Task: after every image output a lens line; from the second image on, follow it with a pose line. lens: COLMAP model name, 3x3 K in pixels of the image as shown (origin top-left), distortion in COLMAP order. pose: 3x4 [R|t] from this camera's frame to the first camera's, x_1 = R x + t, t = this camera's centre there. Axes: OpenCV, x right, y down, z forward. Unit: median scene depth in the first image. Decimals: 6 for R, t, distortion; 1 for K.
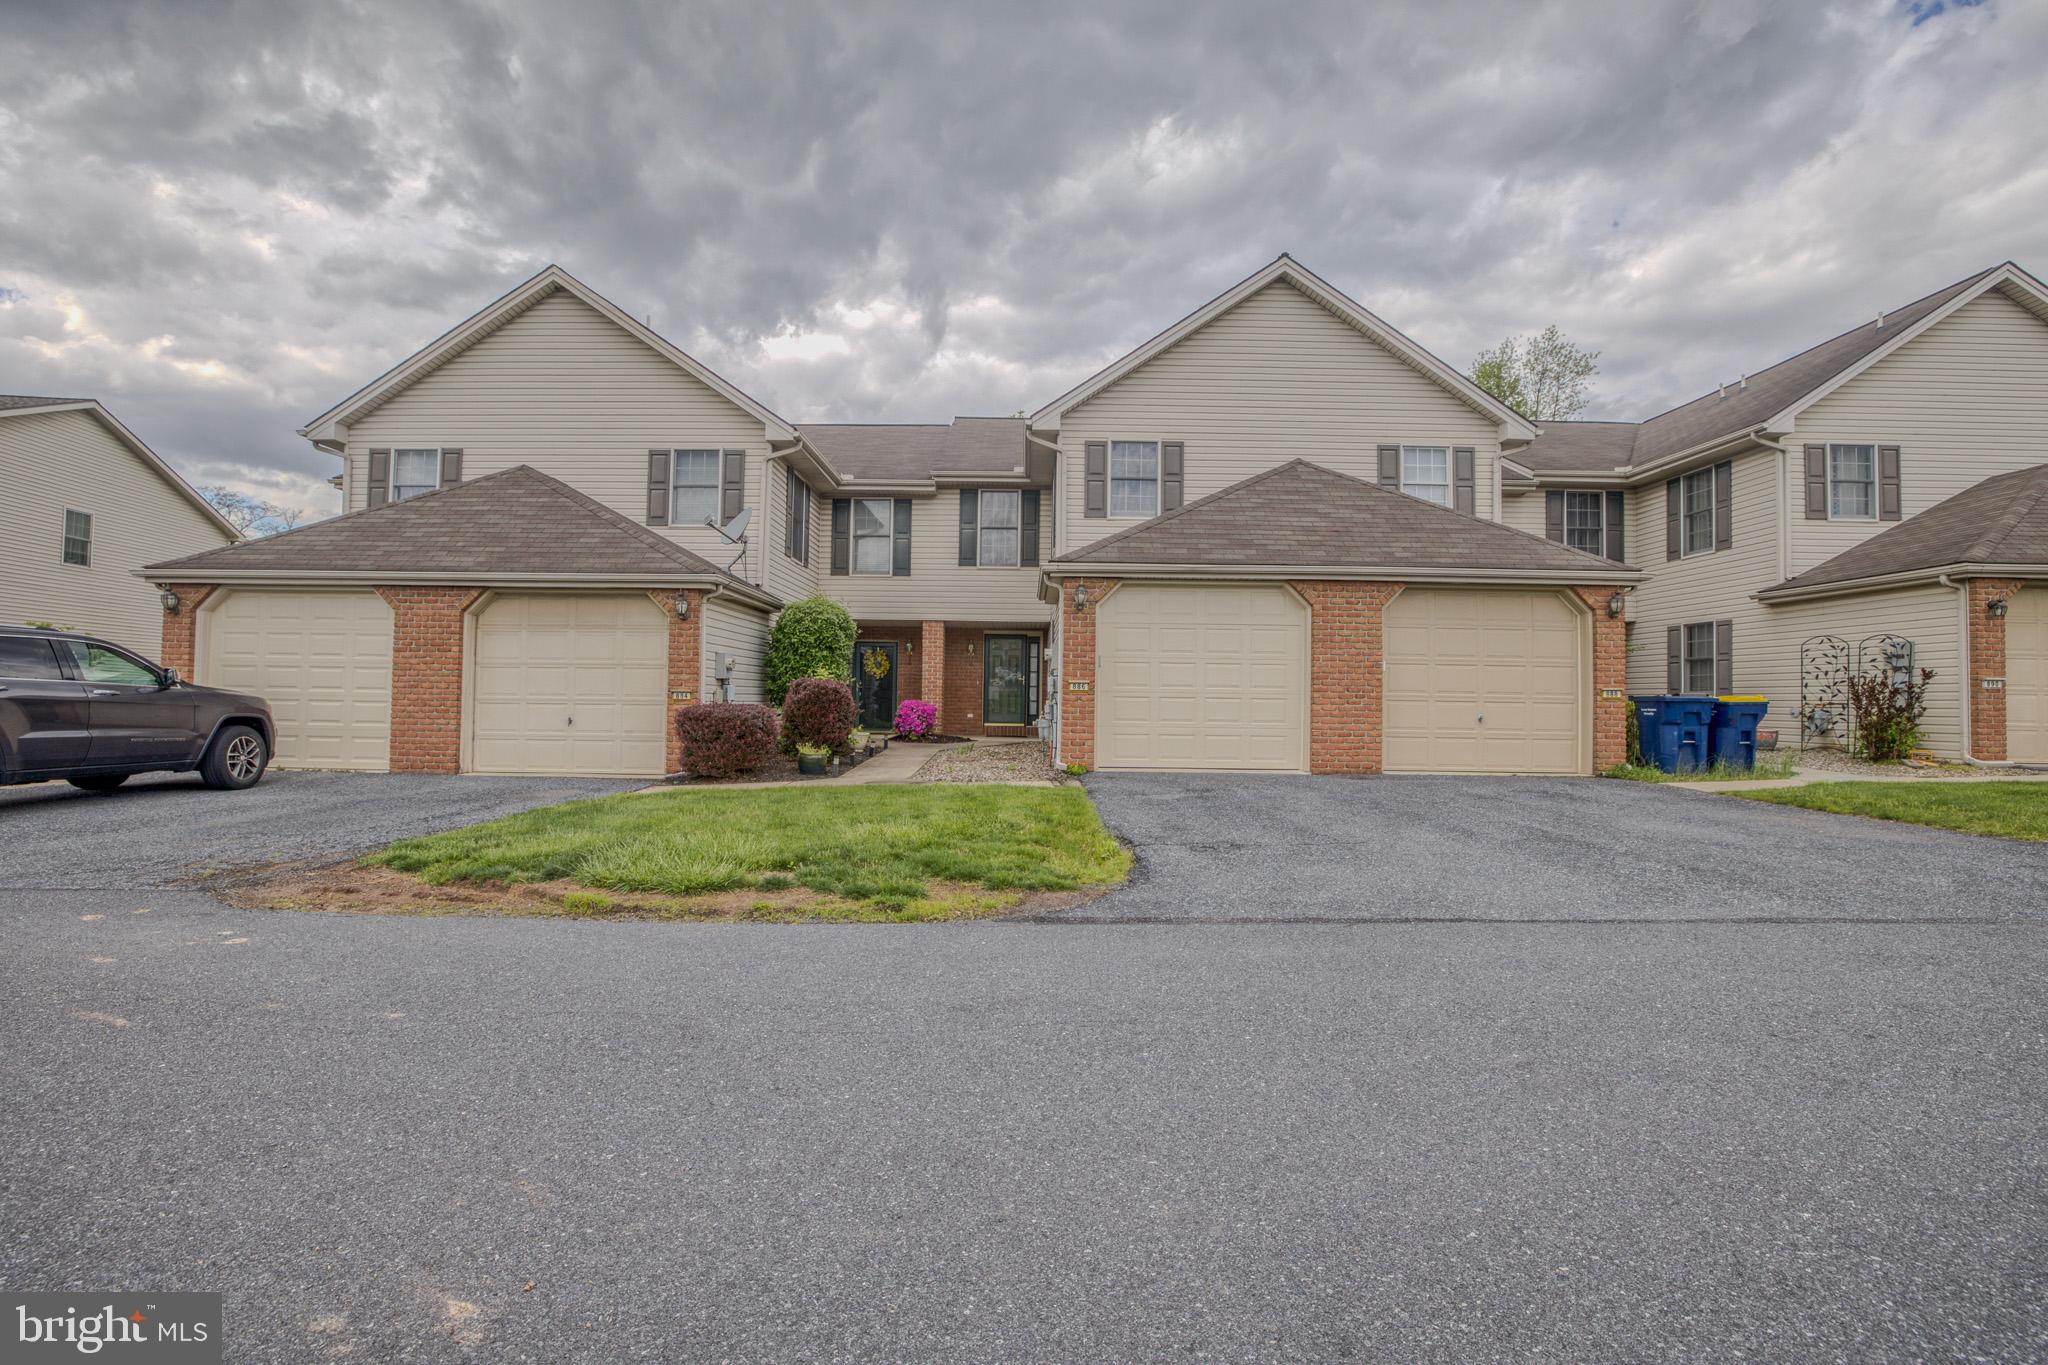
lens RADIAL K [[892.4, 0, 1022.5], [0, 892.4, 683.0], [0, 0, 1]] dist [-0.009116, 0.003779]
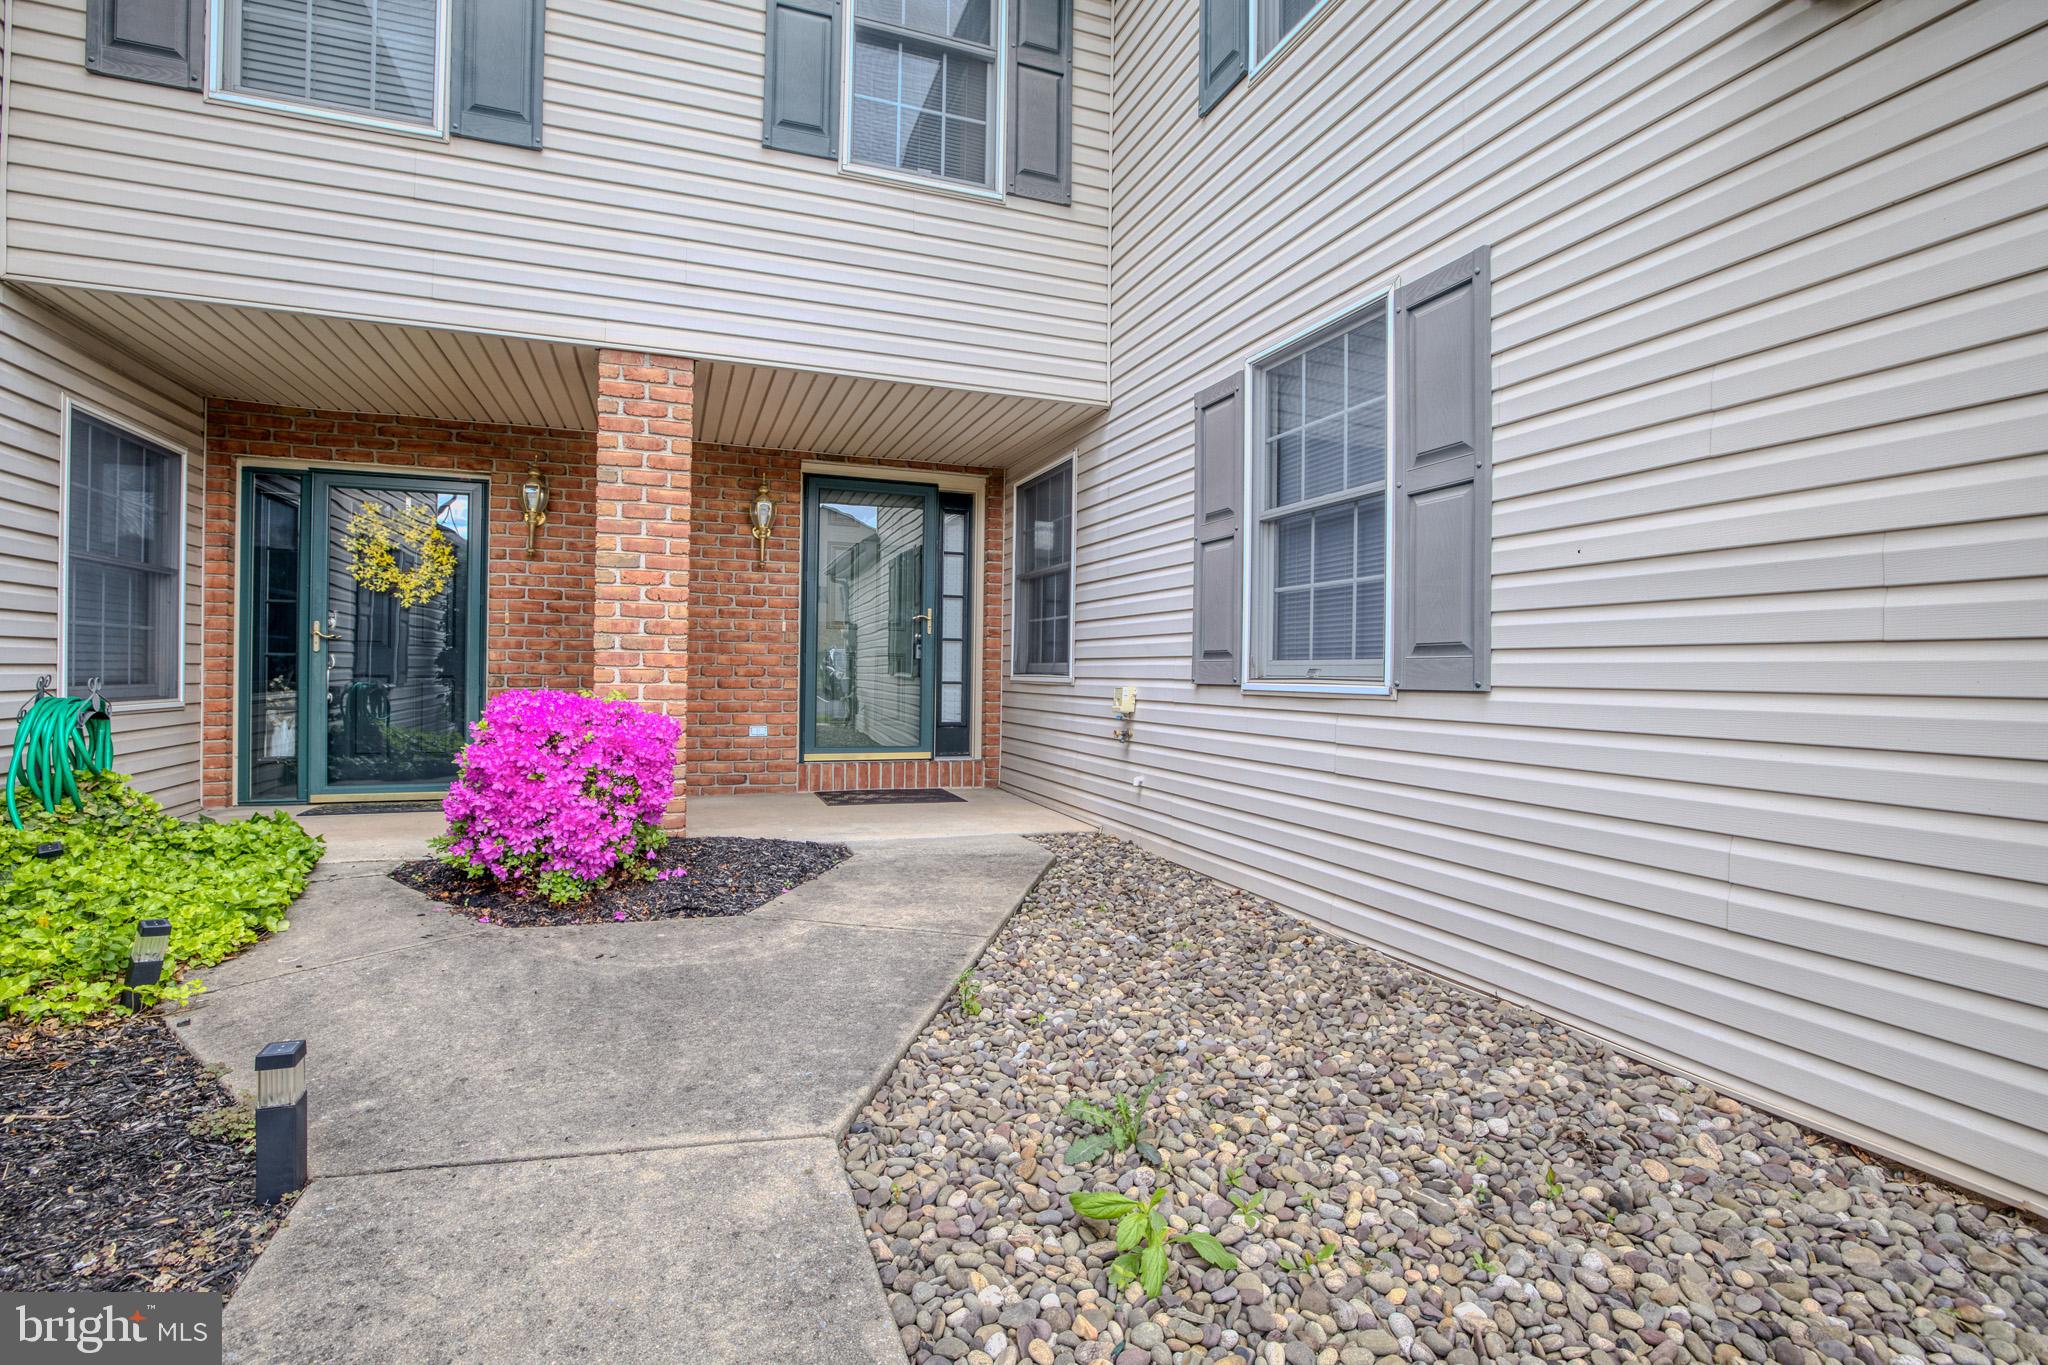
lens RADIAL K [[892.4, 0, 1036.7], [0, 892.4, 669.7], [0, 0, 1]] dist [-0.009116, 0.003779]
pose [[0.924121, -0.000415, 0.382100, -0.093844], [-0.007400, 0.999792, 0.018984, 0.009054], [-0.382029, -0.020371, 0.923926, 0.725758]]
